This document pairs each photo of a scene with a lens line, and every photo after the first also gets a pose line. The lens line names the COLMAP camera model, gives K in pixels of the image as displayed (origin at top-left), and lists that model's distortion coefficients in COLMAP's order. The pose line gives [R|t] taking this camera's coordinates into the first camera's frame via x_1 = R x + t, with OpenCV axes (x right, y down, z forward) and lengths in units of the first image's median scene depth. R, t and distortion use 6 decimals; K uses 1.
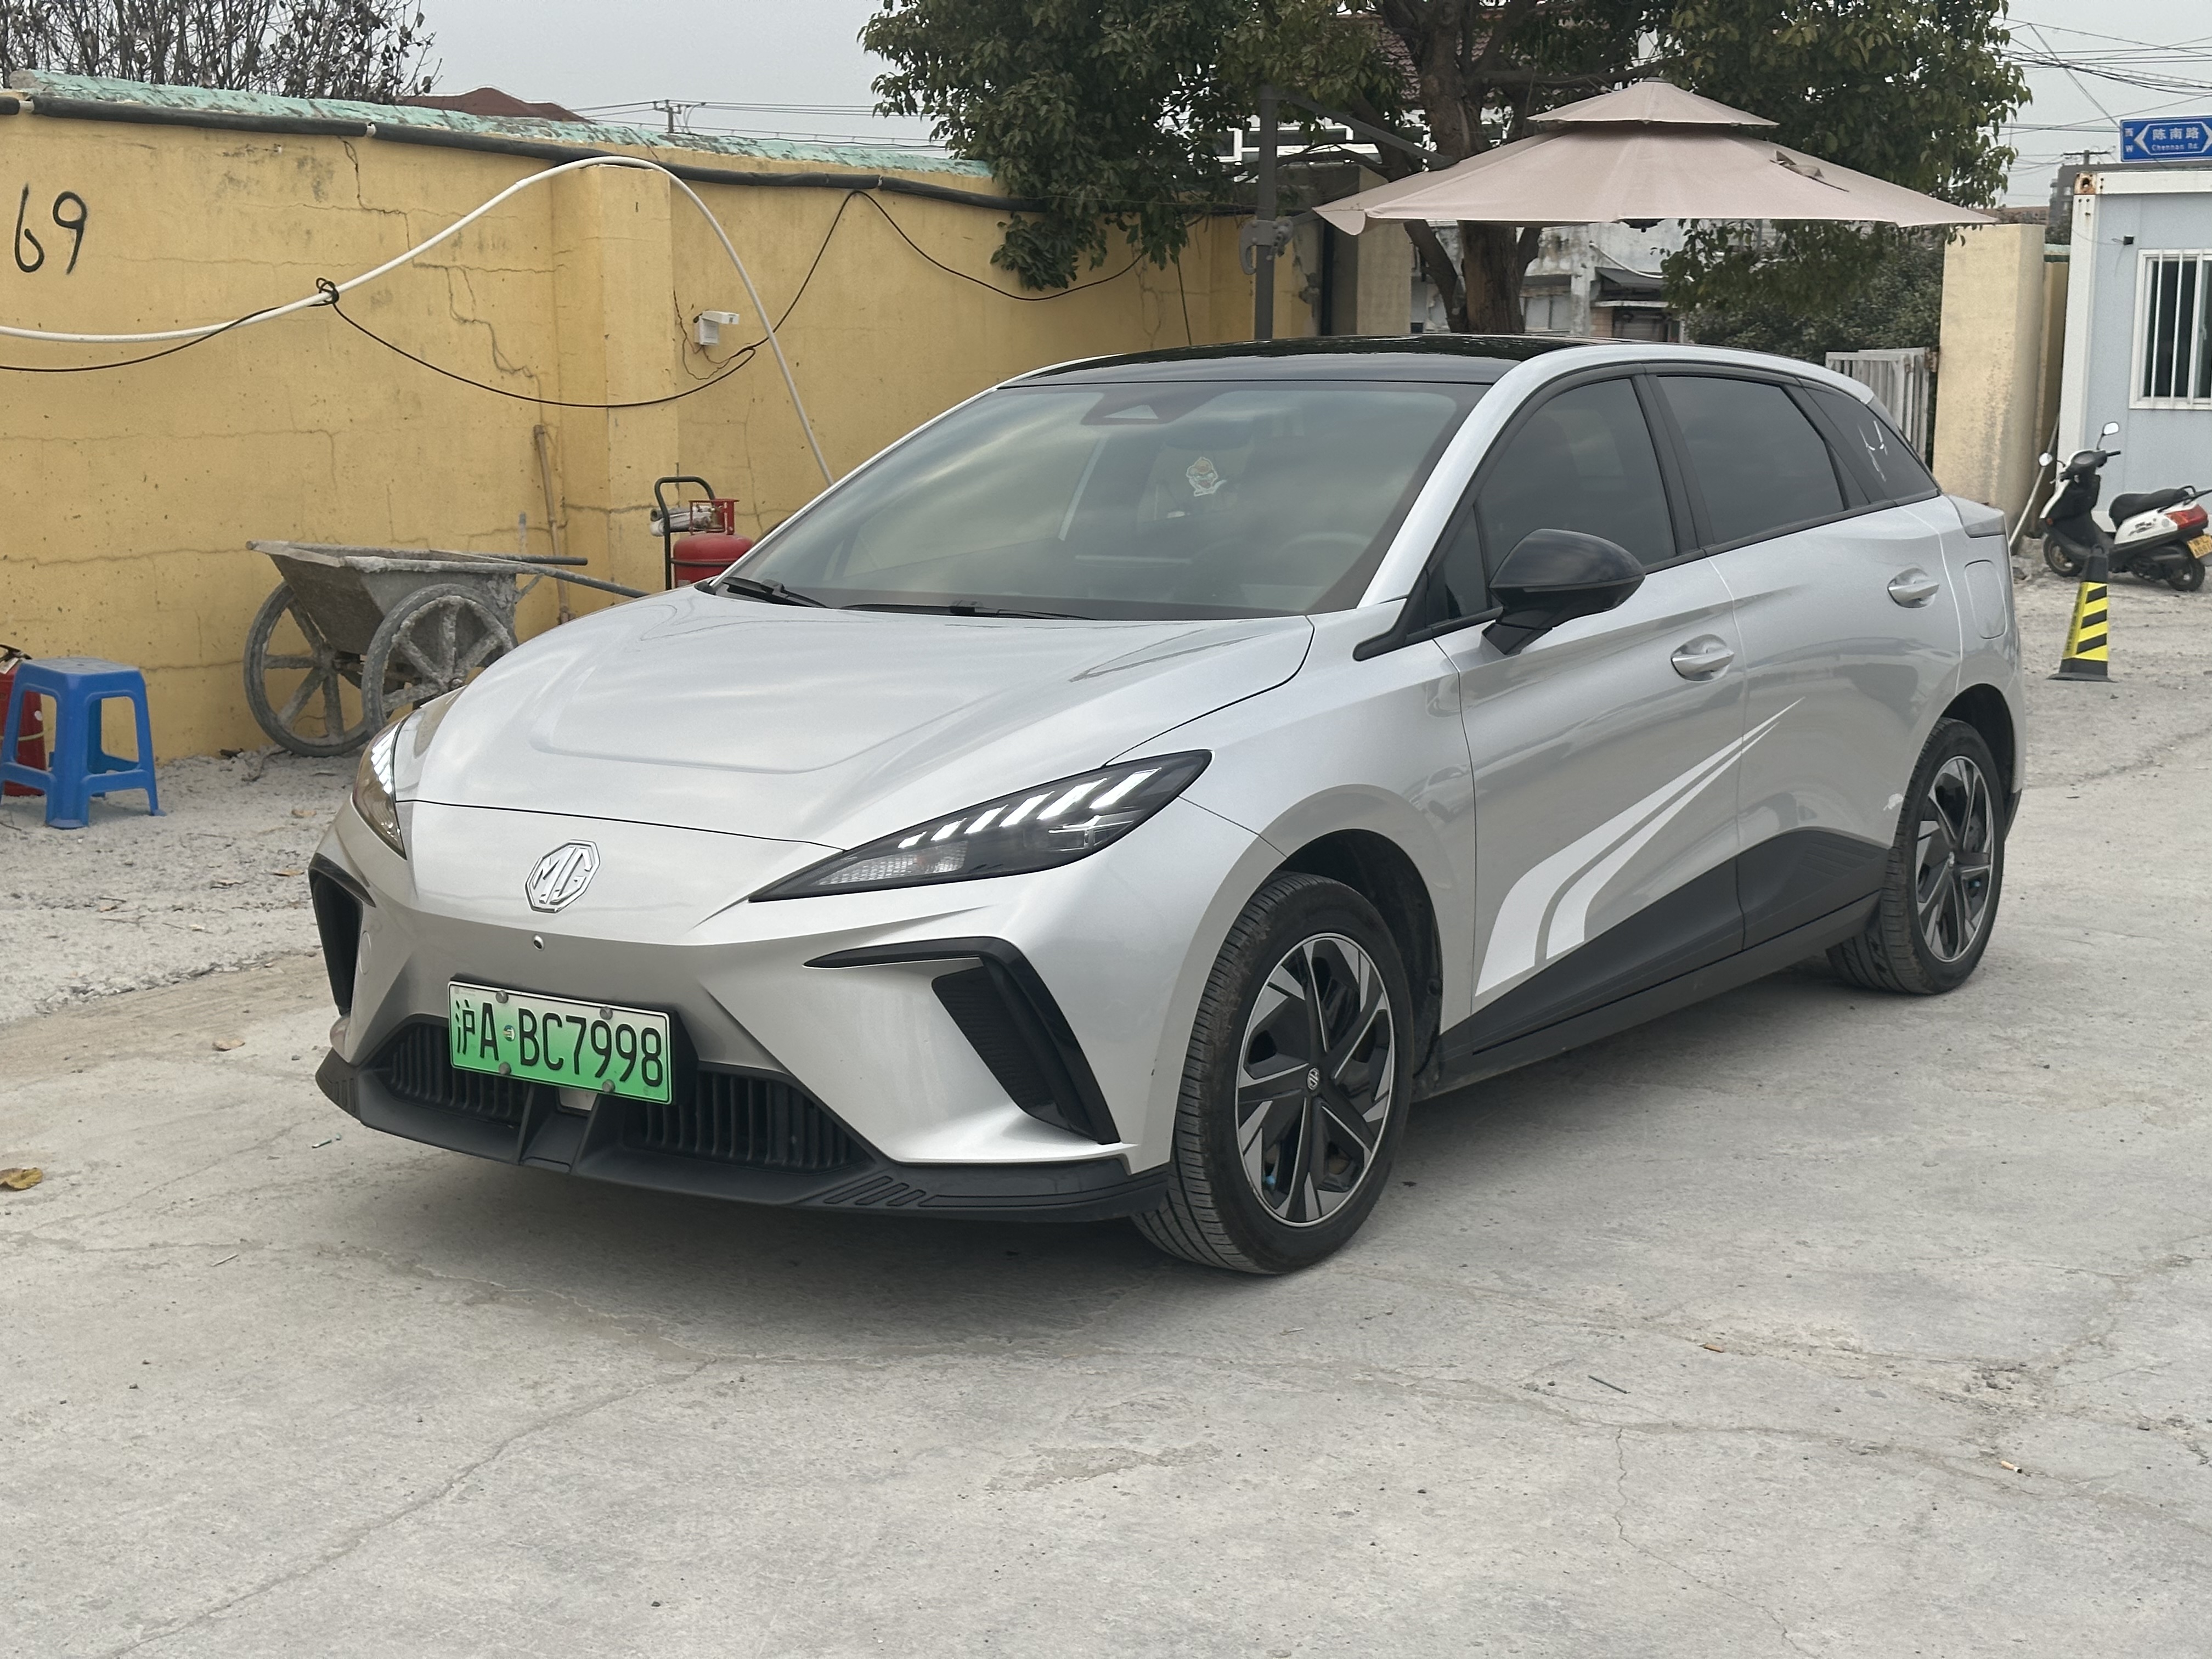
lens RADIAL K [[3095.3, 0, 1111.3], [0, 3095.3, 822.9], [0, 0, 1]] dist [0.117000, 0.000000]
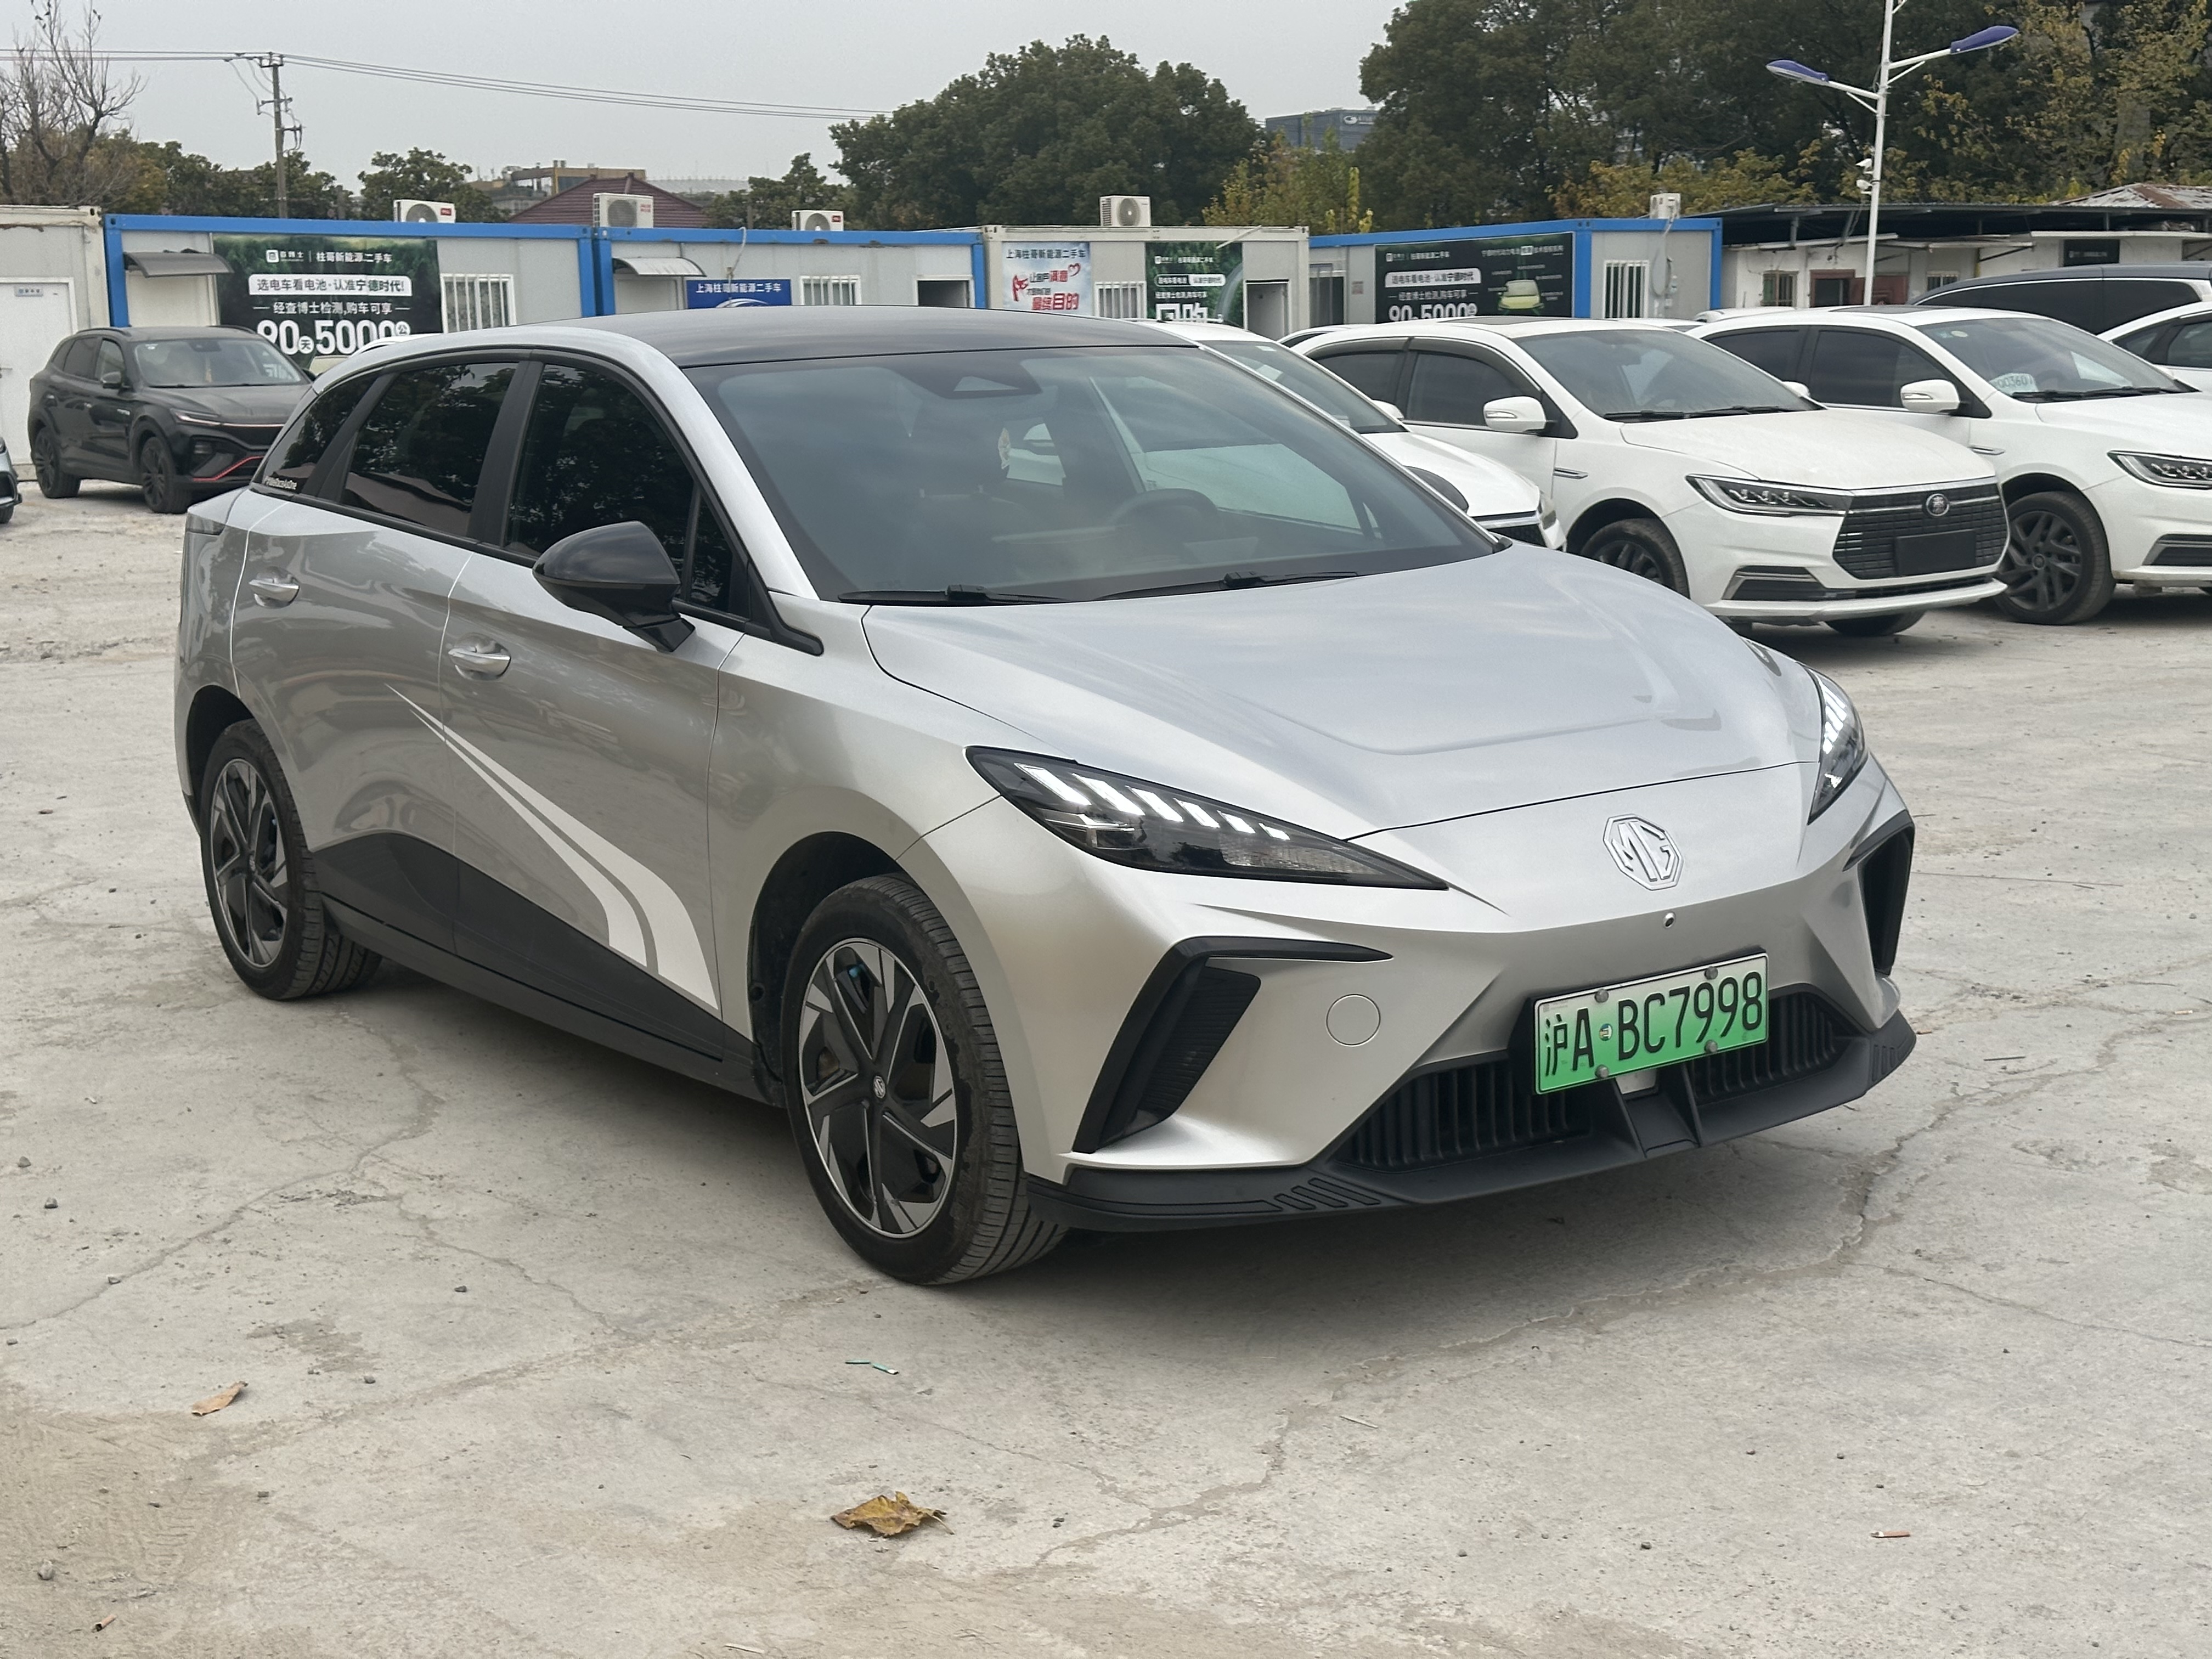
lens RADIAL K [[3095.3, 0, 1097.2], [0, 3095.3, 831.3], [0, 0, 1]] dist [0.117000, 0.000000]
pose [[0.321740, -0.164144, 0.932492, -1.110965], [0.166387, 0.979334, 0.114980, -0.126054], [-0.932094, 0.118161, 0.342402, 0.813826]]
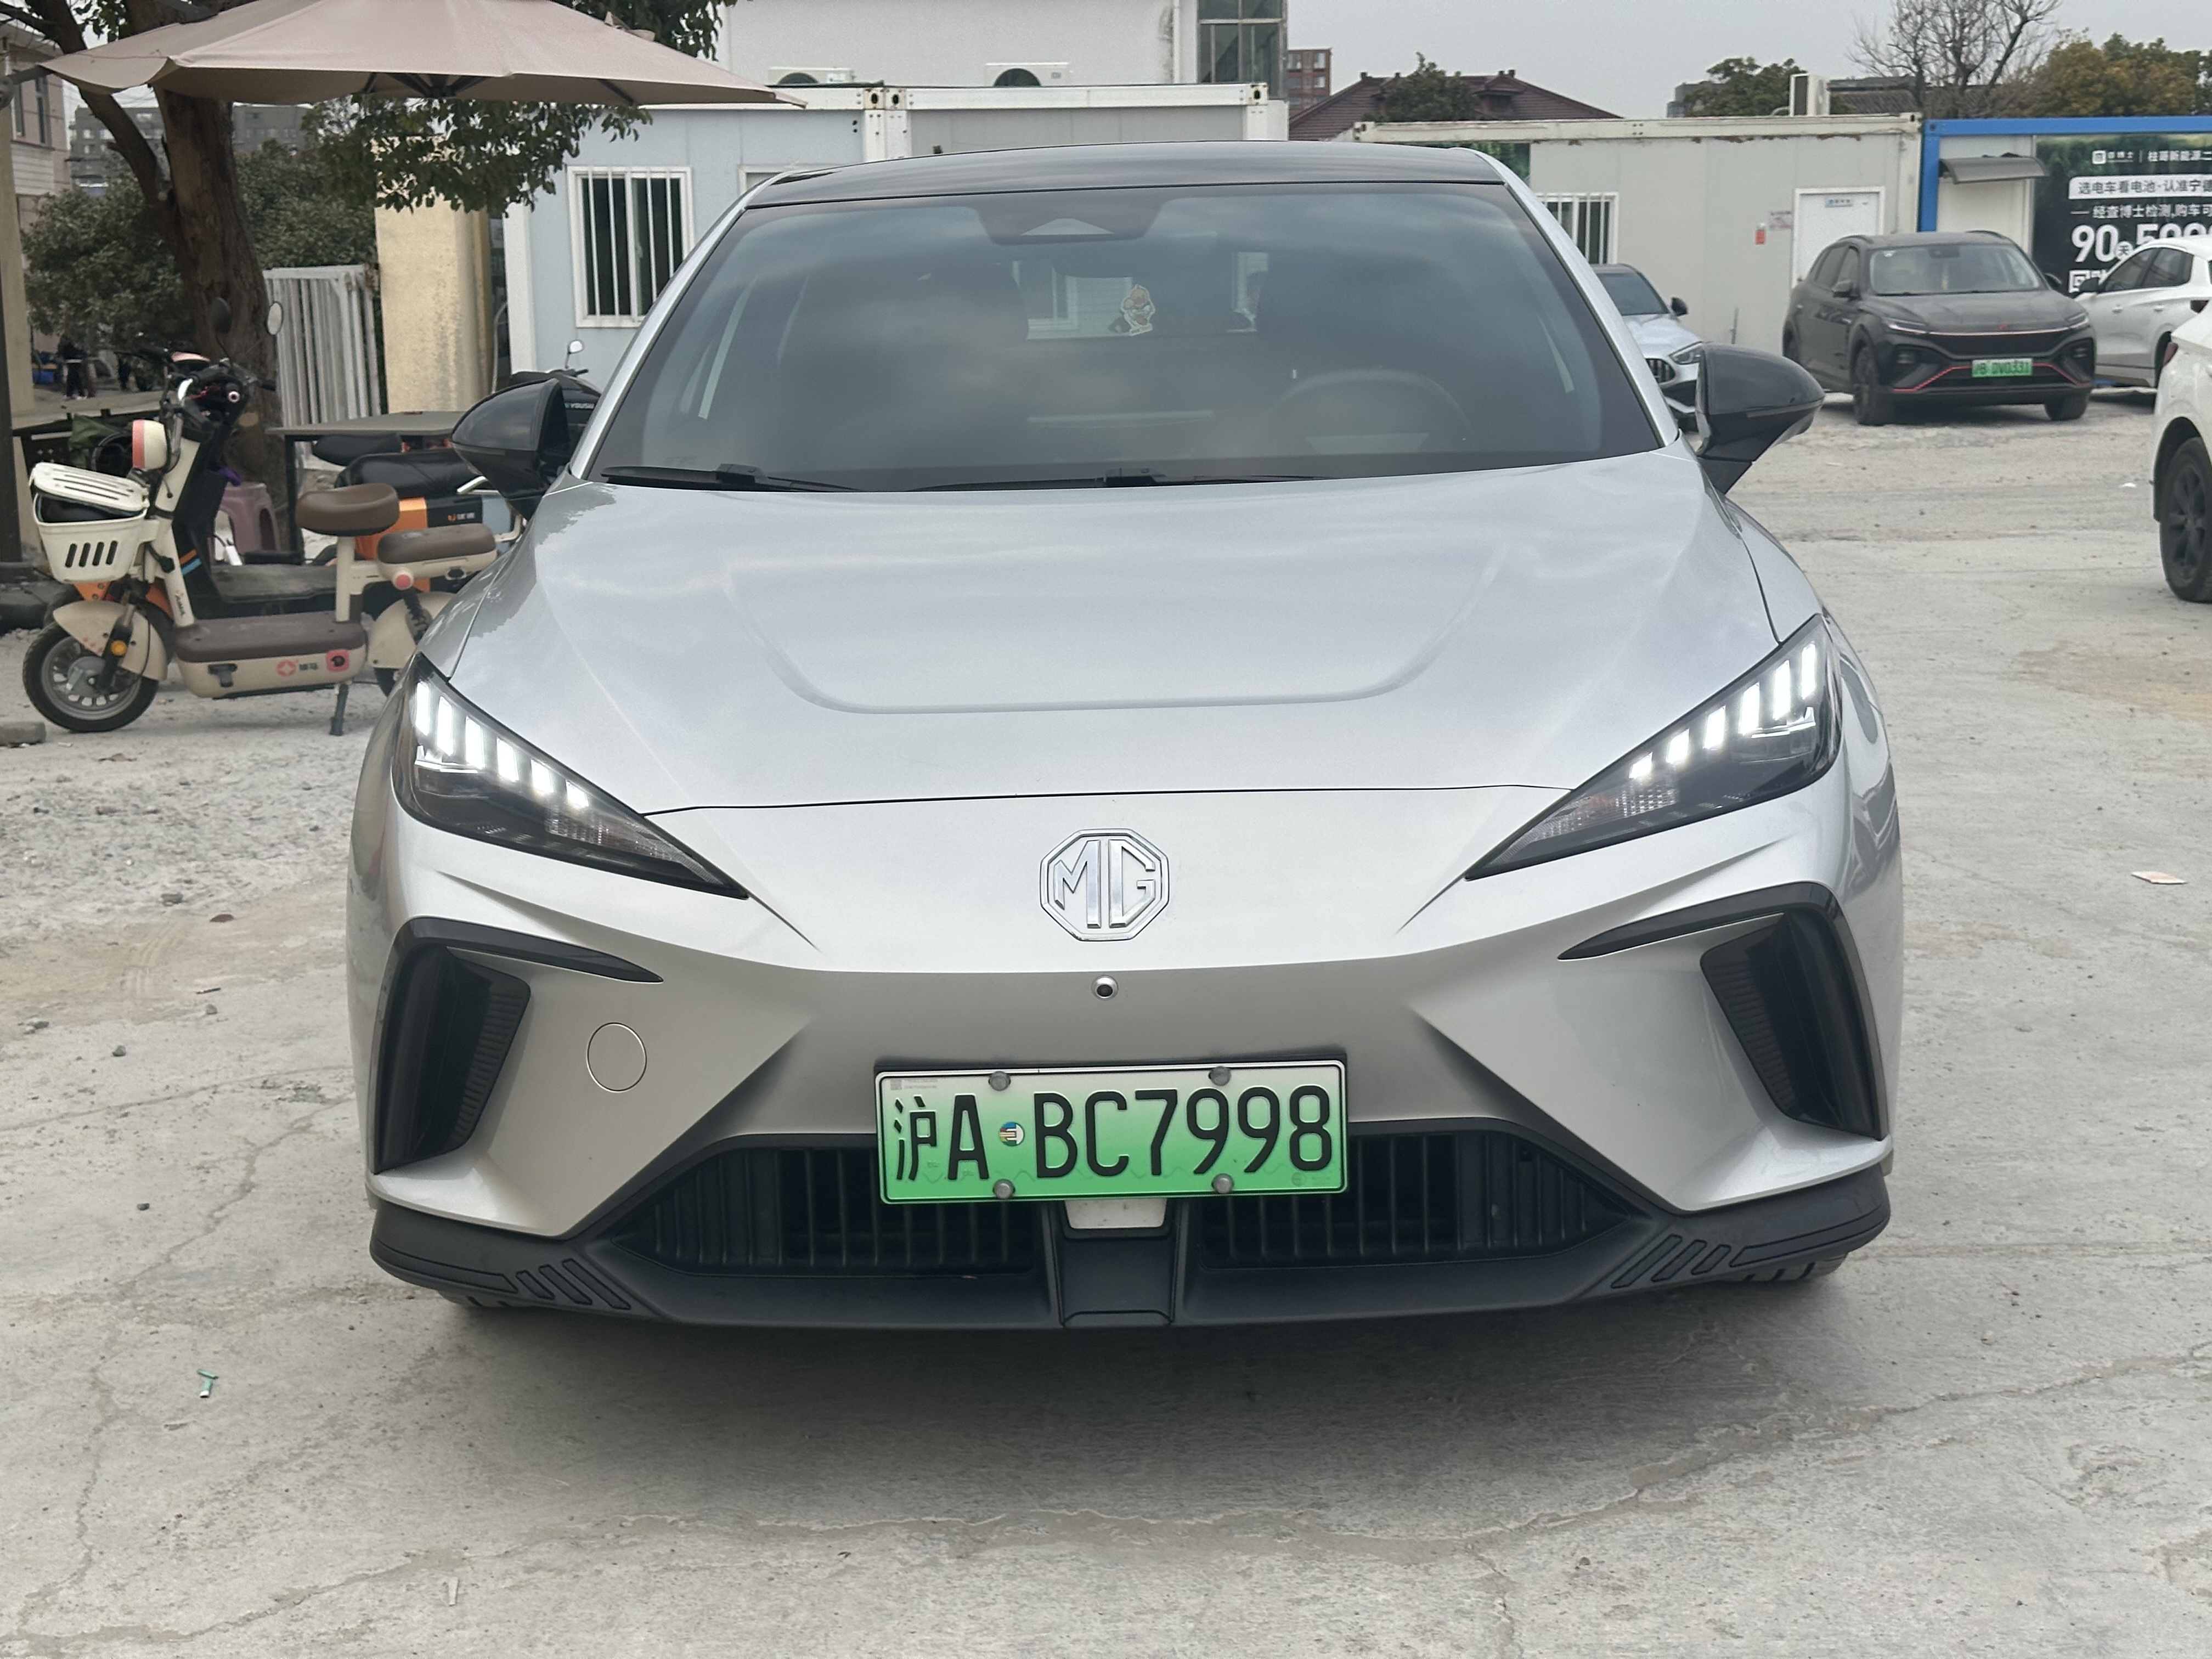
lens RADIAL K [[3095.3, 0, 1107.8], [0, 3095.3, 829.0], [0, 0, 1]] dist [0.117000, 0.000000]
pose [[0.822575, -0.115222, 0.556861, -0.533619], [0.105165, 0.993189, 0.050159, -0.027139], [-0.558848, 0.017303, 0.829090, 0.444898]]
